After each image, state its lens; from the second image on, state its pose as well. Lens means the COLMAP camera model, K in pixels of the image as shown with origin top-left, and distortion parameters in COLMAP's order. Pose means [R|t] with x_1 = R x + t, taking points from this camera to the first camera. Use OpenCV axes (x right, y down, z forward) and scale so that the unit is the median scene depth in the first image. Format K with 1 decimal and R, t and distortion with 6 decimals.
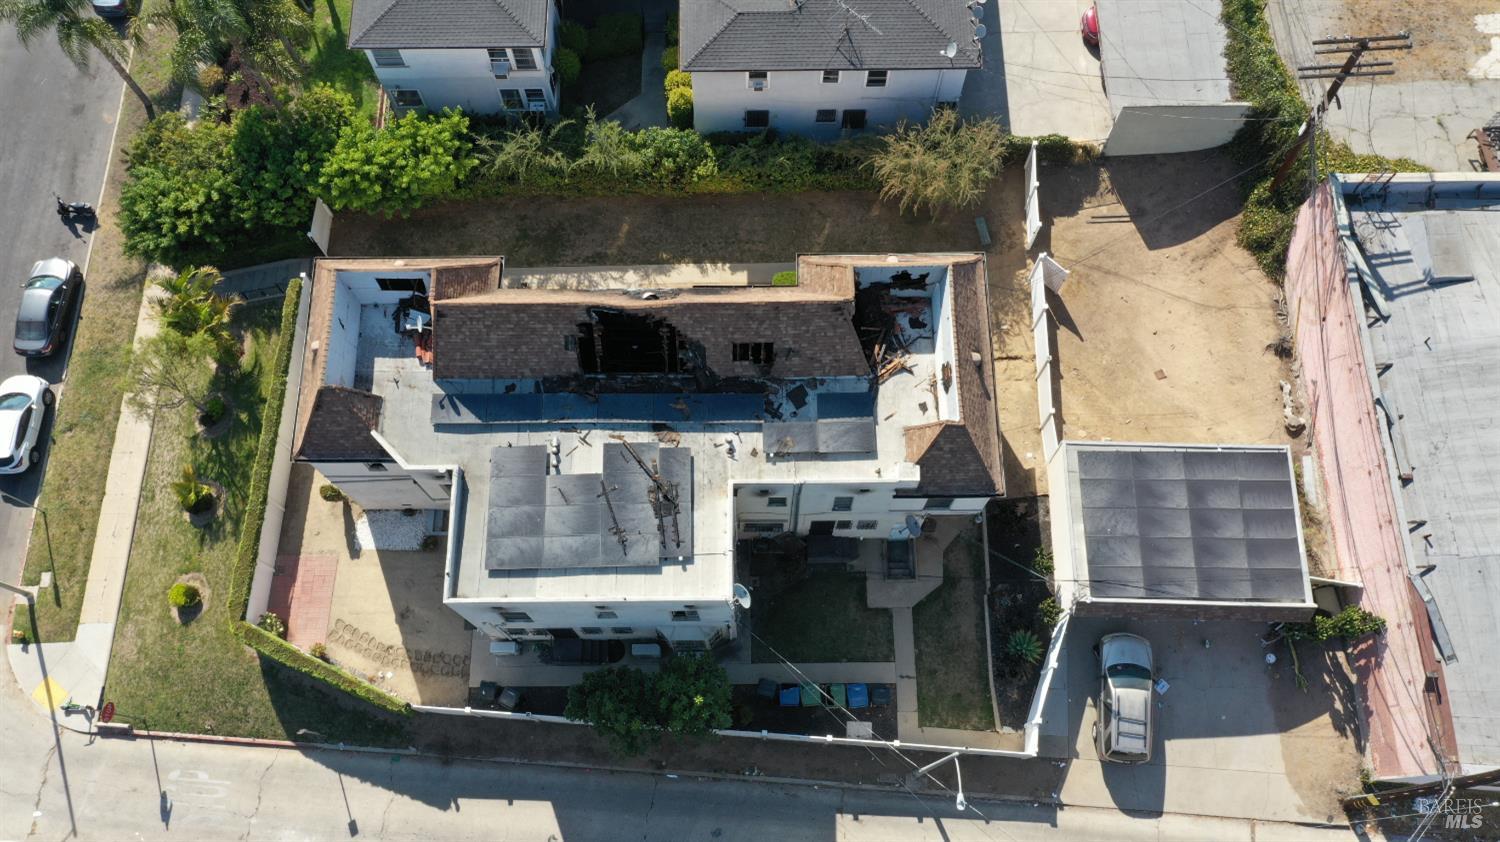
lens RADIAL K [[1183.6, 0, 758.0], [0, 1183.6, 421.5], [0, 0, 1]] dist [0.008416, 0.004445]
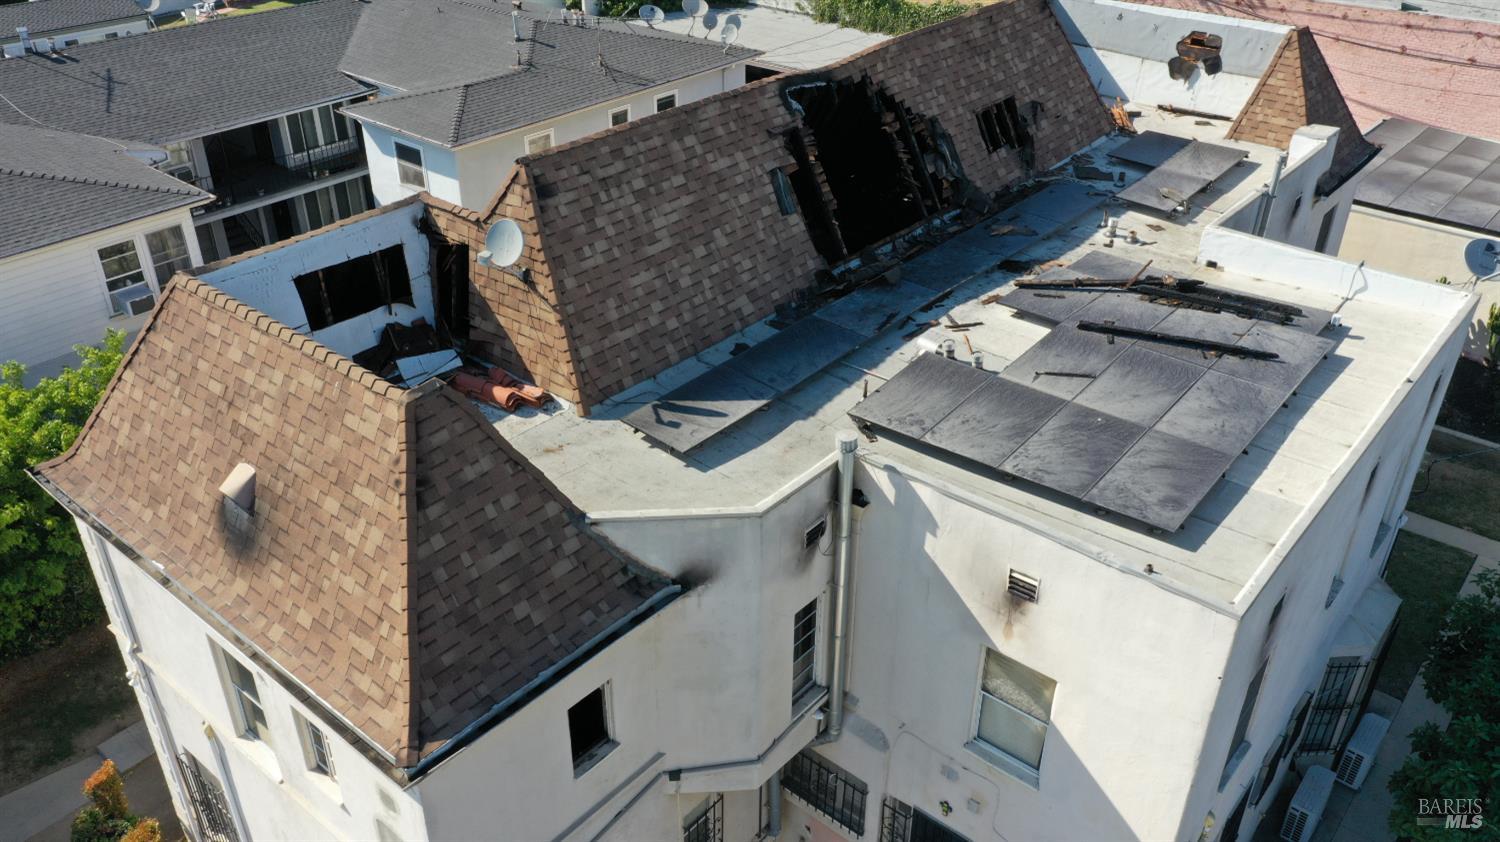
lens RADIAL K [[1183.6, 0, 745.5], [0, 1183.6, 418.7], [0, 0, 1]] dist [0.008416, 0.004445]
pose [[0.653168, -0.392214, 0.647720, -0.453918], [0.713363, 0.605596, -0.352657, 0.122479], [-0.253940, 0.692403, 0.675346, 0.704806]]
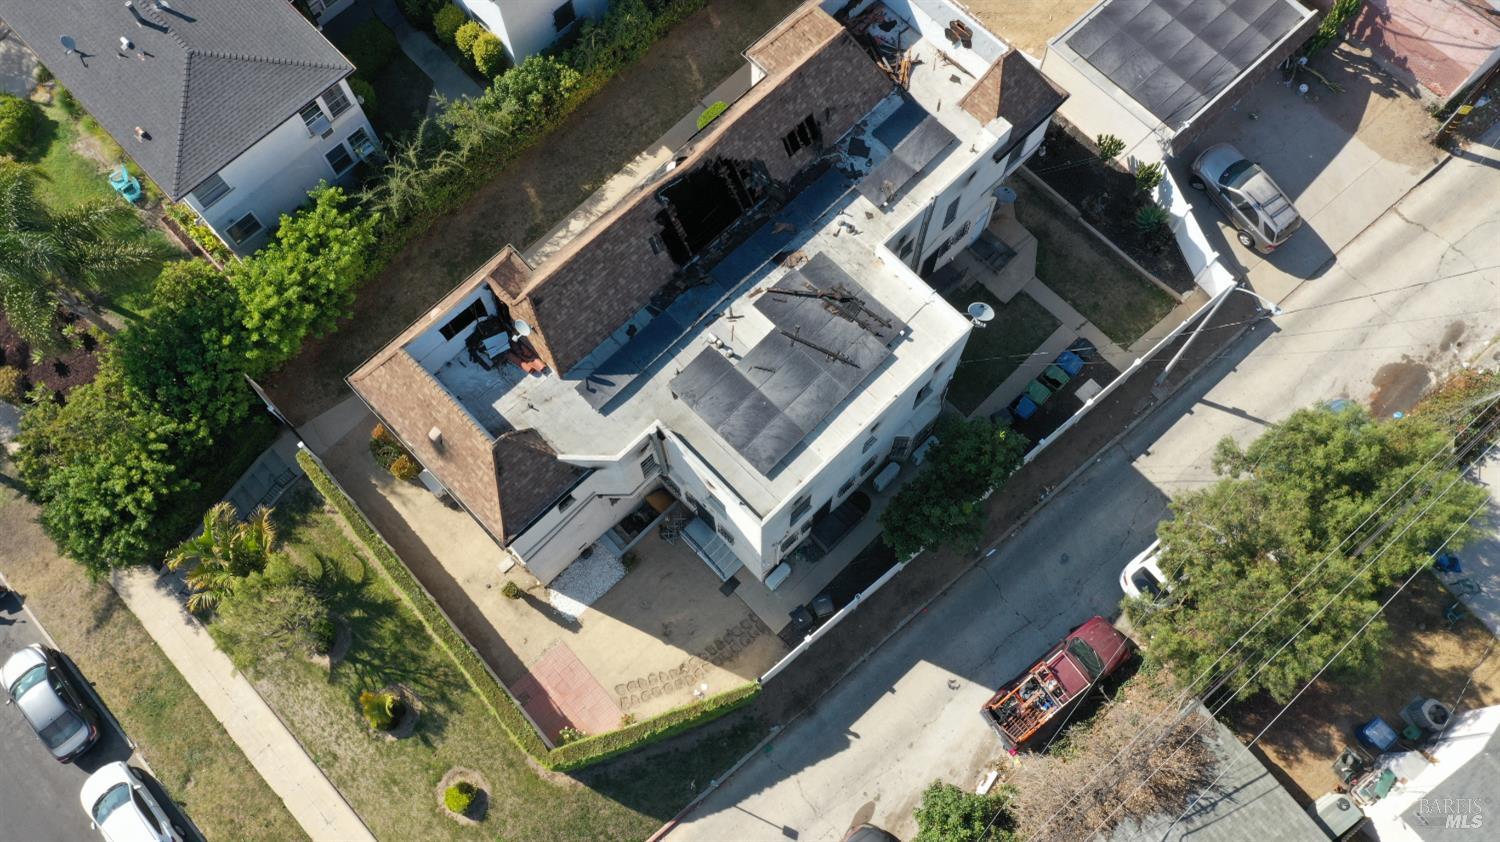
lens RADIAL K [[1183.6, 0, 754.2], [0, 1183.6, 412.3], [0, 0, 1]] dist [0.008416, 0.004445]
pose [[0.722095, -0.652837, 0.228871, -0.371021], [0.655034, 0.751633, 0.077321, 0.010216], [-0.222505, 0.094085, 0.970381, 0.090978]]
